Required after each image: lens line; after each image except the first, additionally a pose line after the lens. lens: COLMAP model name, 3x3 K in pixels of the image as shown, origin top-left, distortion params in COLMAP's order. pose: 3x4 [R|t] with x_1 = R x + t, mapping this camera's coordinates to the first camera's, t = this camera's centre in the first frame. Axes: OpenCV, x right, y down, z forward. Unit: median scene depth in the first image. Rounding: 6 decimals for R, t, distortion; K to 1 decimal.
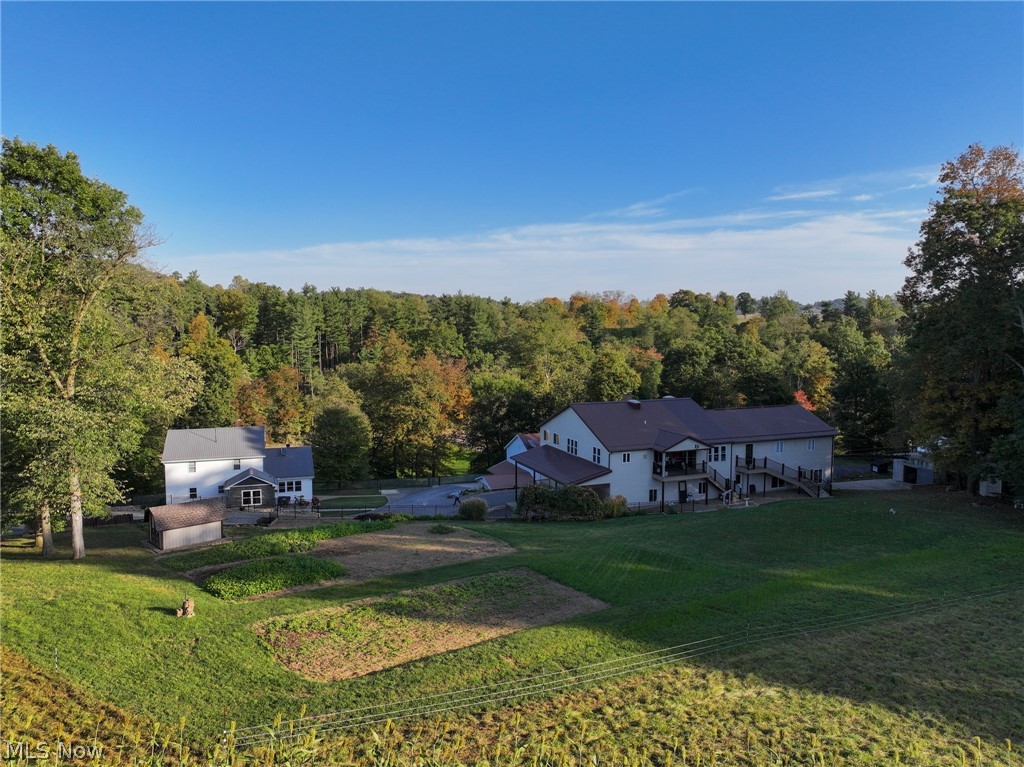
lens RADIAL K [[715.8, 0, 508.2], [0, 715.8, 379.2], [0, 0, 1]] dist [0.000948, 0.004894]
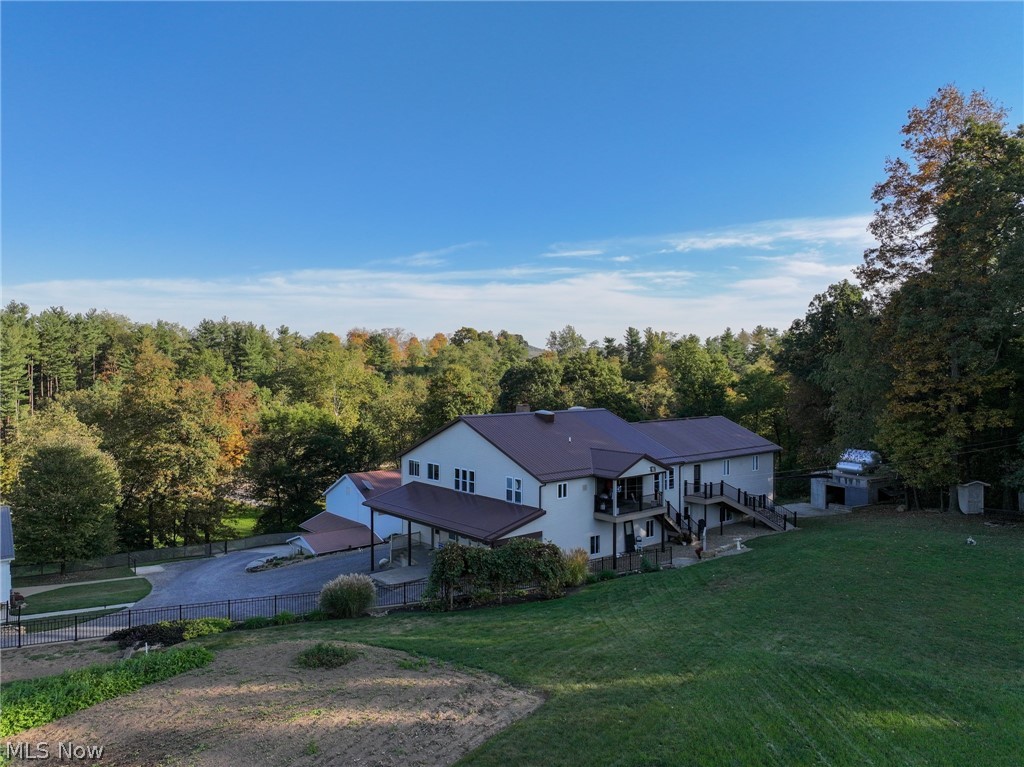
lens RADIAL K [[714.2, 0, 509.7], [0, 714.2, 368.3], [0, 0, 1]] dist [-0.001158, 0.004572]
pose [[0.945288, 0.001185, 0.326234, -0.060793], [0.025646, 0.996629, -0.077930, 0.028826], [-0.325227, 0.082033, 0.942071, 0.233986]]
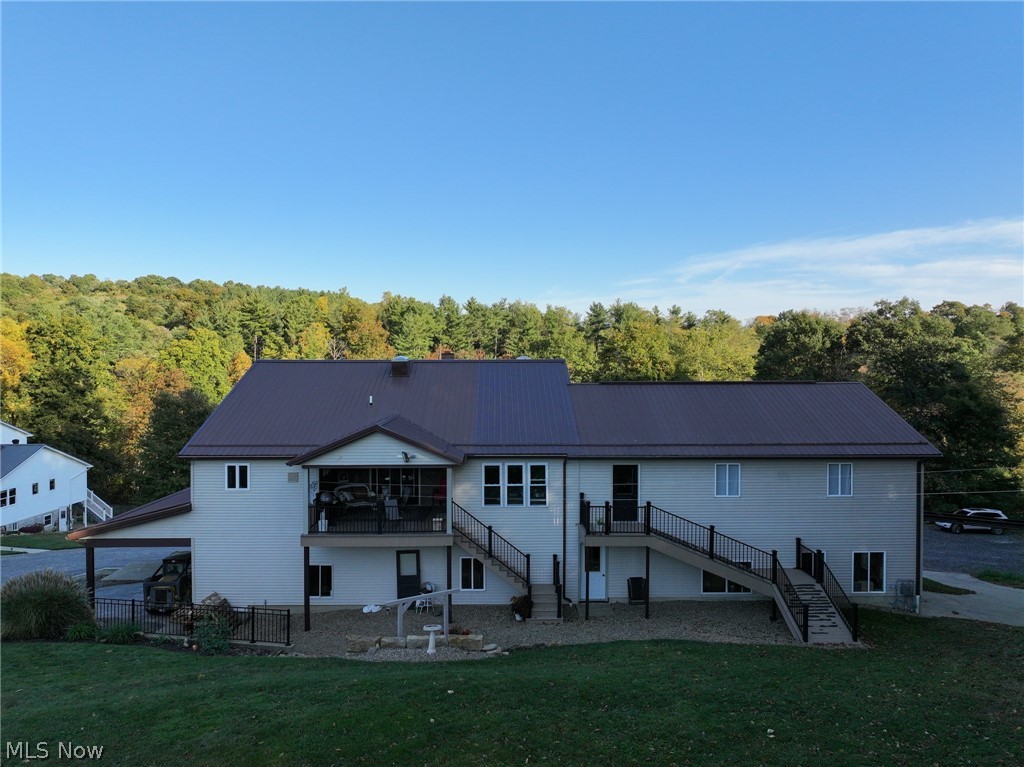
lens RADIAL K [[715.8, 0, 508.2], [0, 715.8, 379.2], [0, 0, 1]] dist [0.000948, 0.004894]
pose [[0.934545, 0.006360, -0.355789, 0.273459], [-0.027168, 0.998197, -0.053516, 0.045229], [0.354807, 0.059679, 0.933033, 0.421308]]
